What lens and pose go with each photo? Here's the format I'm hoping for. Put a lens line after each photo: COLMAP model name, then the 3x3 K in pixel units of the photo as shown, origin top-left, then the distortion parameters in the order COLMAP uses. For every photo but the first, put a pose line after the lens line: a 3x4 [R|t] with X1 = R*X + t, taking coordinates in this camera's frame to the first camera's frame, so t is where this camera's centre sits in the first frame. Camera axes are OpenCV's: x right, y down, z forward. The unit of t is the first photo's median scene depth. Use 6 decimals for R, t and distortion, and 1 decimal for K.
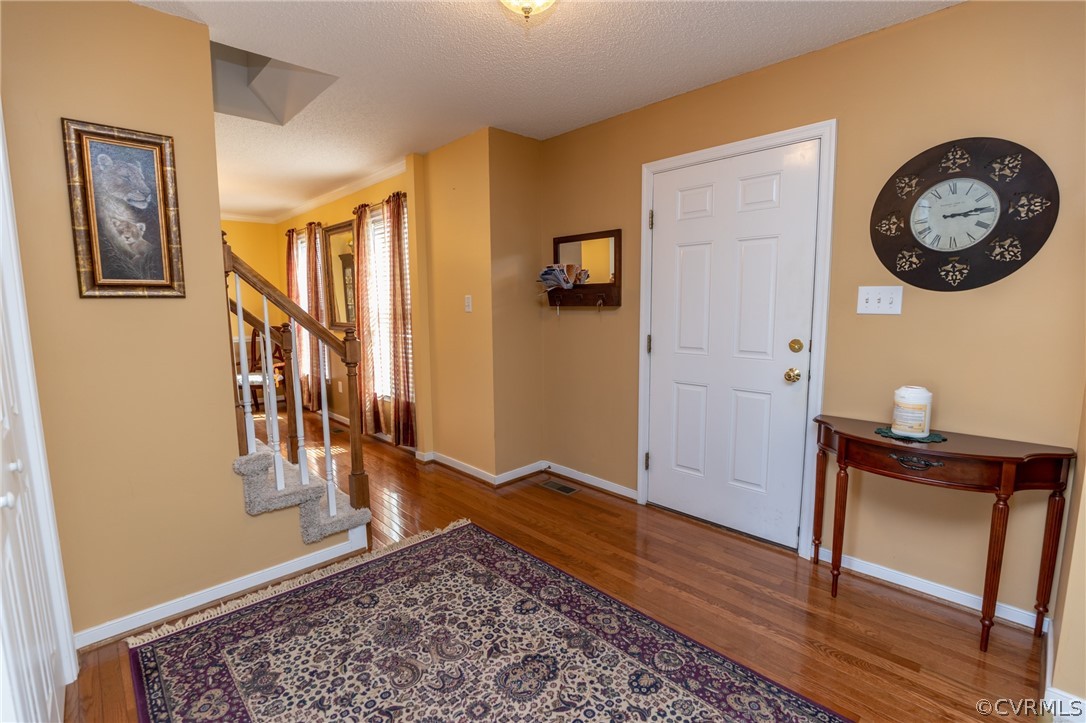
lens RADIAL K [[495.0, 0, 544.9], [0, 495.0, 367.7], [0, 0, 1]] dist [-0.037411, 0.007376]
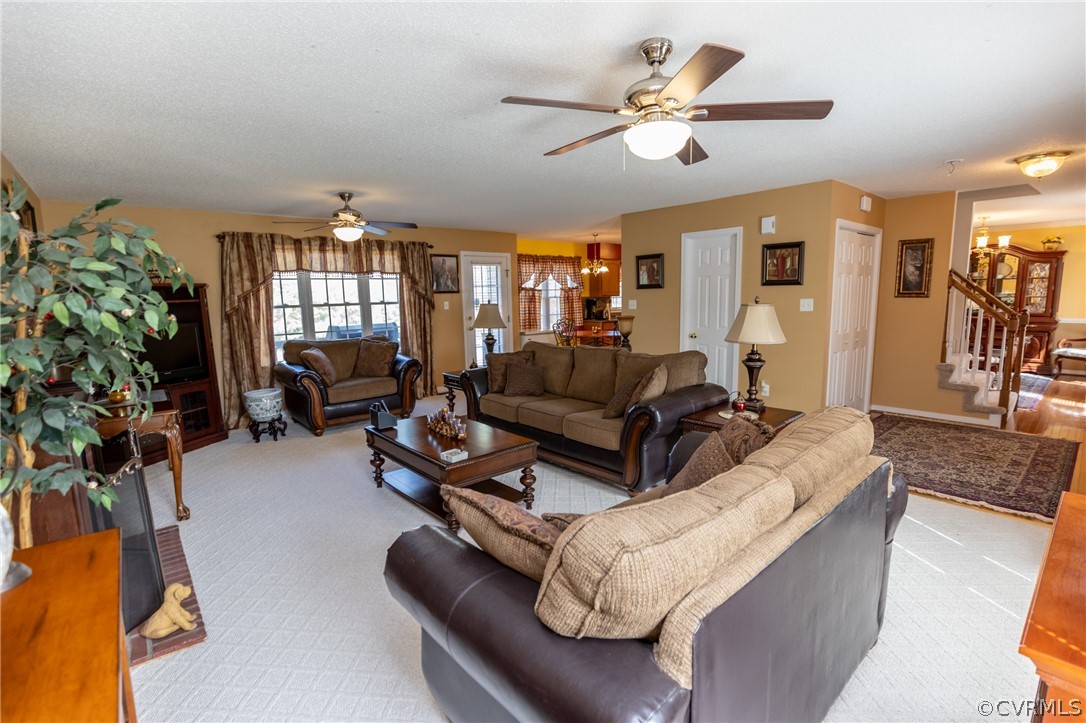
lens RADIAL K [[495.0, 0, 543.6], [0, 495.0, 364.7], [0, 0, 1]] dist [-0.037411, 0.007376]
pose [[-0.057334, 0.154048, -0.986399, 2.134793], [-0.108733, 0.981183, 0.159553, 0.026352], [0.992416, 0.116401, -0.039505, -0.989883]]
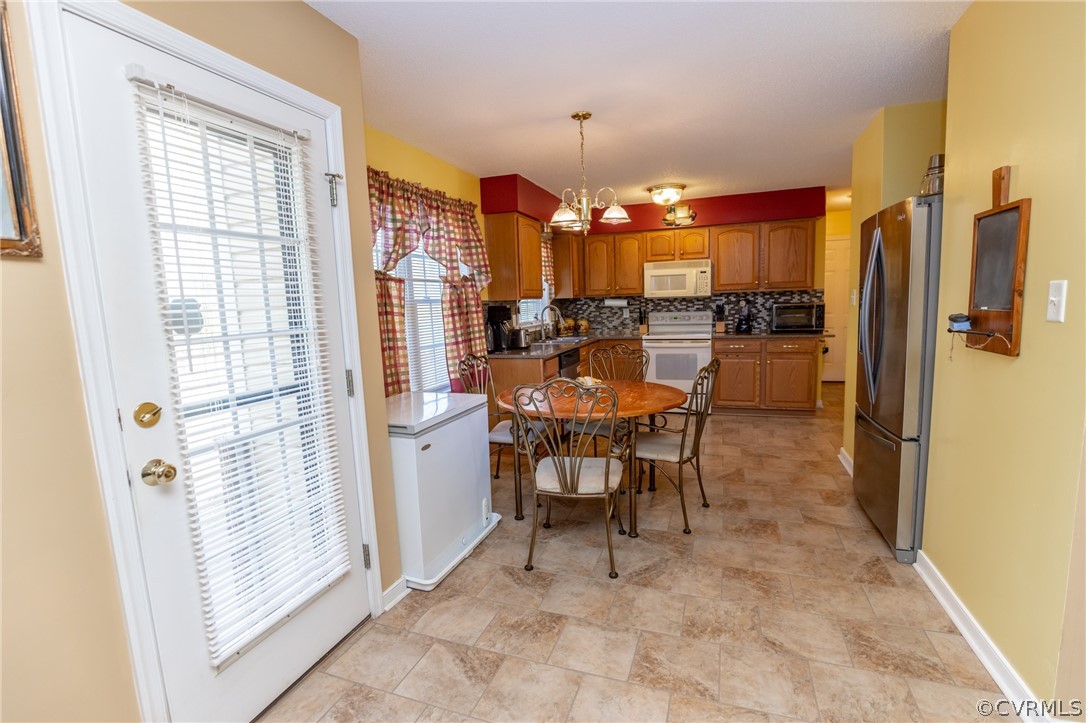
lens RADIAL K [[495.0, 0, 542.1], [0, 495.0, 362.7], [0, 0, 1]] dist [-0.037411, 0.007376]
pose [[0.433391, 0.105752, -0.894980, -1.011884], [-0.083896, 0.993513, 0.076769, 0.196630], [0.897293, 0.041814, 0.439451, -1.592917]]
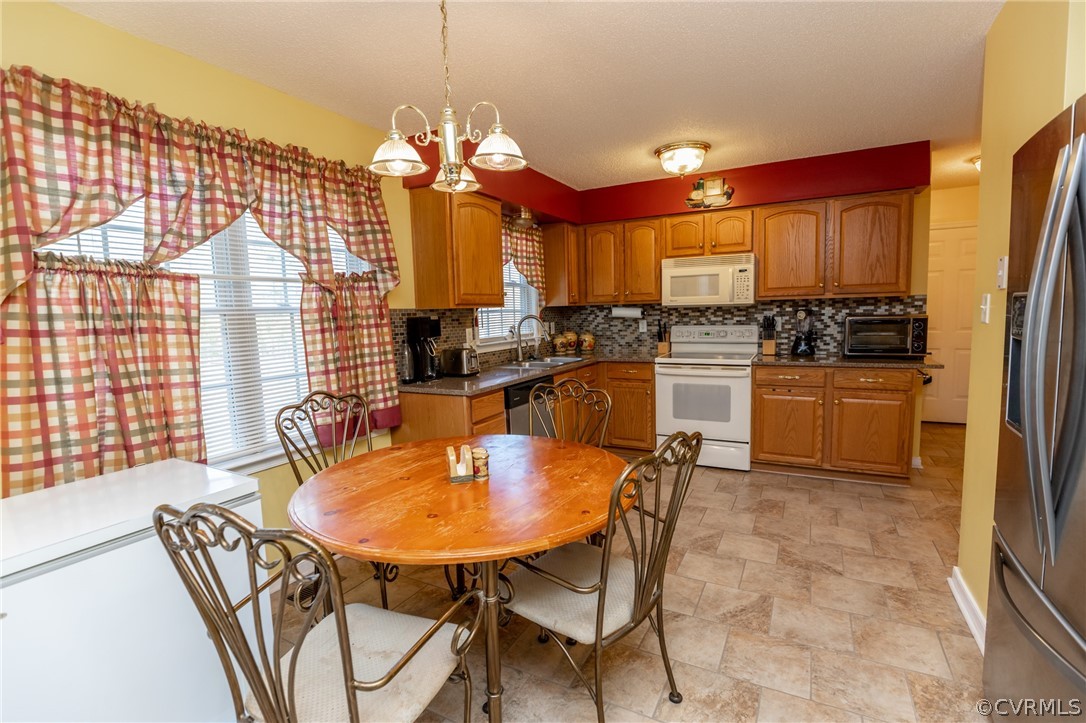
lens RADIAL K [[495.0, 0, 544.9], [0, 495.0, 362.1], [0, 0, 1]] dist [-0.037411, 0.007376]
pose [[0.300076, 0.099957, -0.948664, -1.507317], [-0.096070, 0.992605, 0.074199, 0.116540], [0.949065, 0.068873, 0.307460, -0.882342]]
